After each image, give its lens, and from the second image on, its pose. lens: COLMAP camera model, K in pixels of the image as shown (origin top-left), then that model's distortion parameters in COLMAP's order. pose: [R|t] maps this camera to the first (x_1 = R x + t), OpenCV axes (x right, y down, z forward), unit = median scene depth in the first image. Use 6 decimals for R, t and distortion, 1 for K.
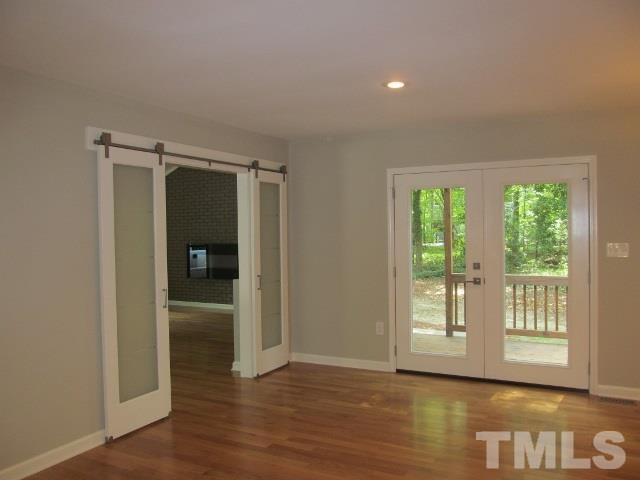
lens RADIAL K [[534.8, 0, 323.0], [0, 534.8, 239.1], [0, 0, 1]] dist [-0.050430, 0.007006]
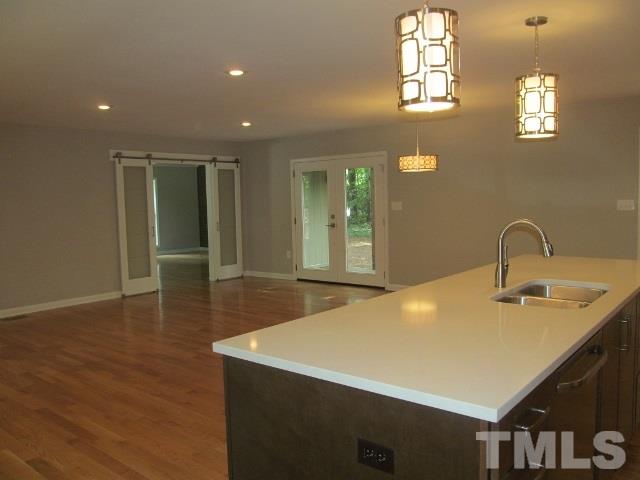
lens RADIAL K [[534.8, 0, 318.6], [0, 534.8, 239.3], [0, 0, 1]] dist [-0.050430, 0.007006]
pose [[0.977568, 0.004318, -0.210577, 0.577857], [0.008335, 0.998213, 0.059164, 0.020844], [0.210456, -0.059592, 0.975785, -0.651645]]
